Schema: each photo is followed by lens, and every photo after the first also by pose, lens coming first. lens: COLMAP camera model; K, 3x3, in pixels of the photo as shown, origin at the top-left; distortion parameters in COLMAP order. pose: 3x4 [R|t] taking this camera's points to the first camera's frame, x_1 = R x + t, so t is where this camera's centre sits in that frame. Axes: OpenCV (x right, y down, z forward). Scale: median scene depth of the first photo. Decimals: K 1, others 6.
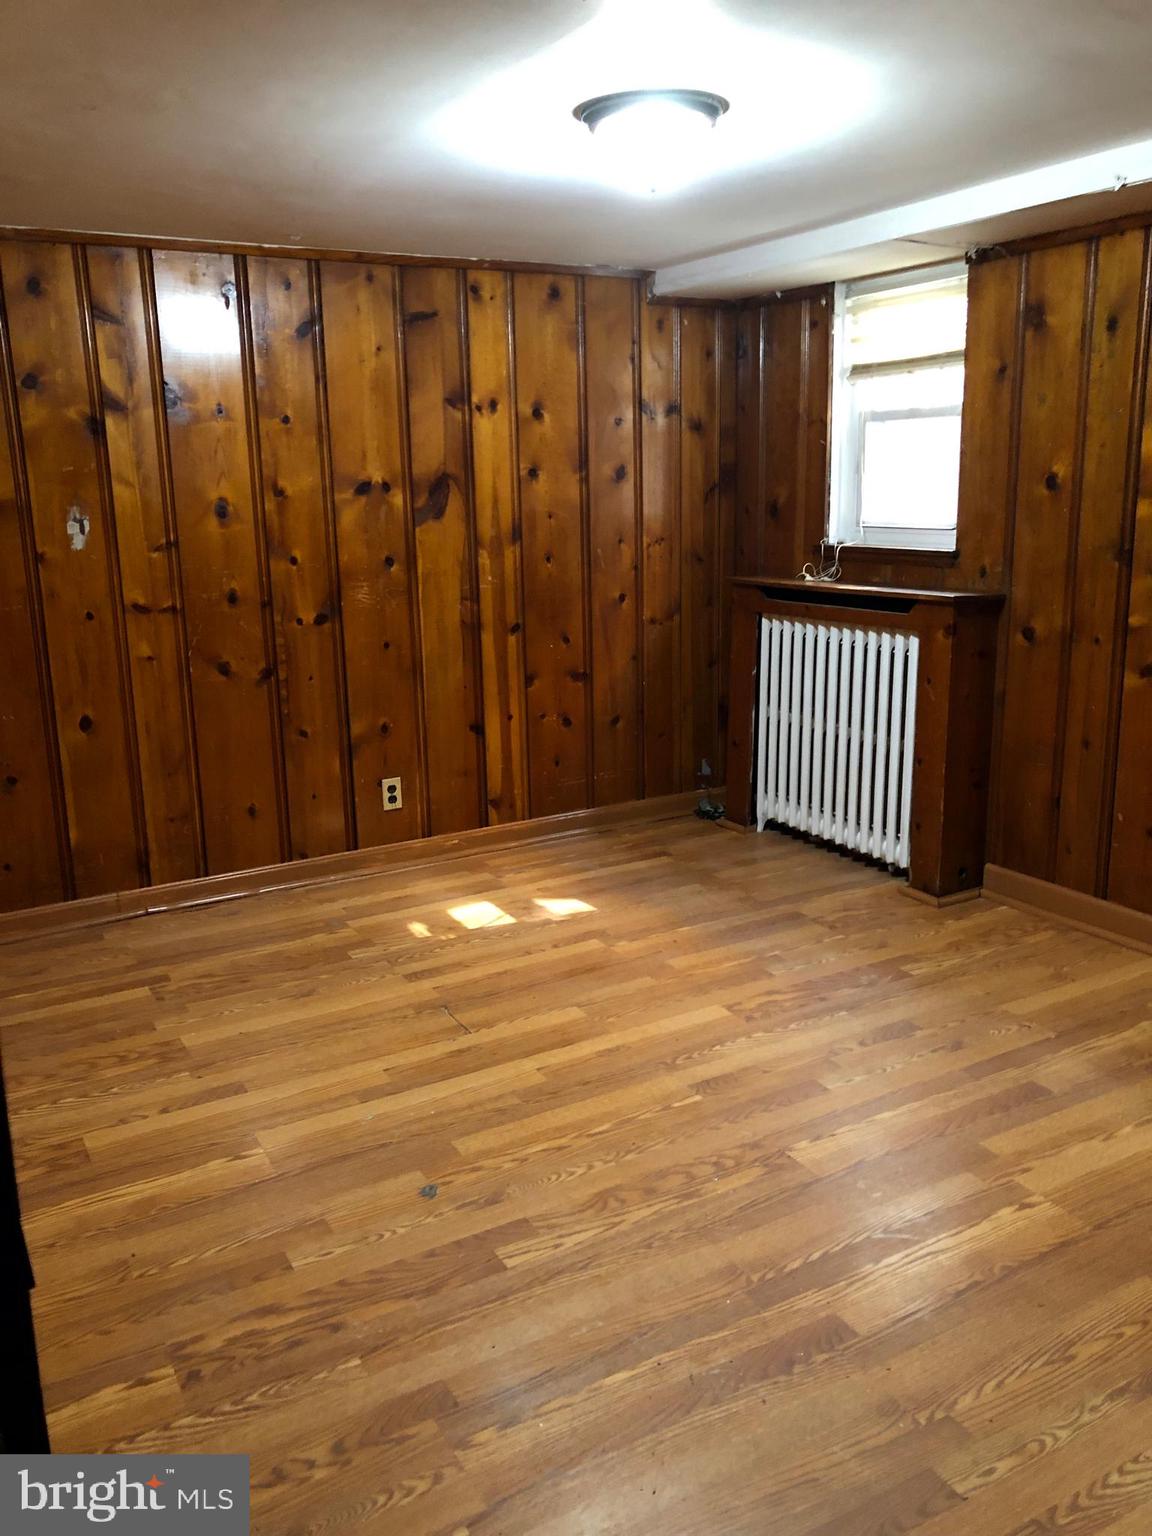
lens RADIAL K [[1274.5, 0, 577.6], [0, 1274.5, 768.4], [0, 0, 1]] dist [0.058042, -0.024997]
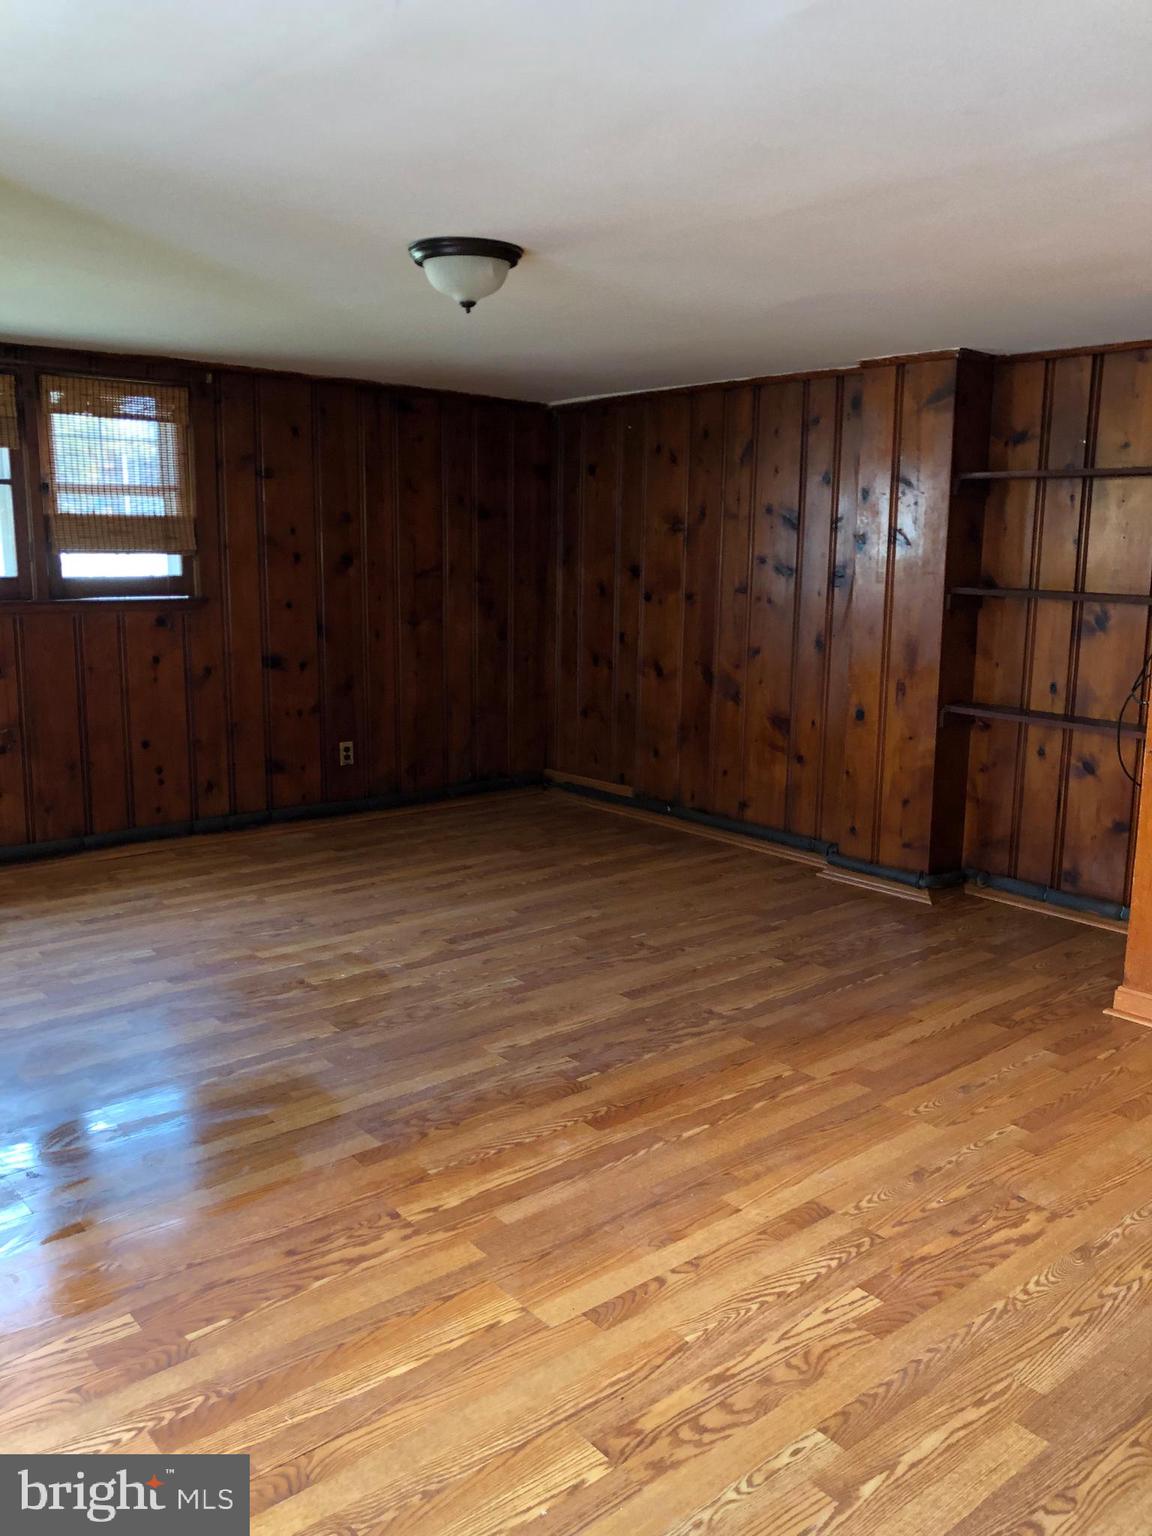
lens RADIAL K [[1274.5, 0, 573.6], [0, 1274.5, 761.1], [0, 0, 1]] dist [0.058042, -0.024997]
pose [[-0.982393, 0.030635, -0.184298, 0.338260], [-0.045599, 0.917315, 0.395542, -0.396799], [0.181177, 0.396982, -0.899767, 1.634206]]
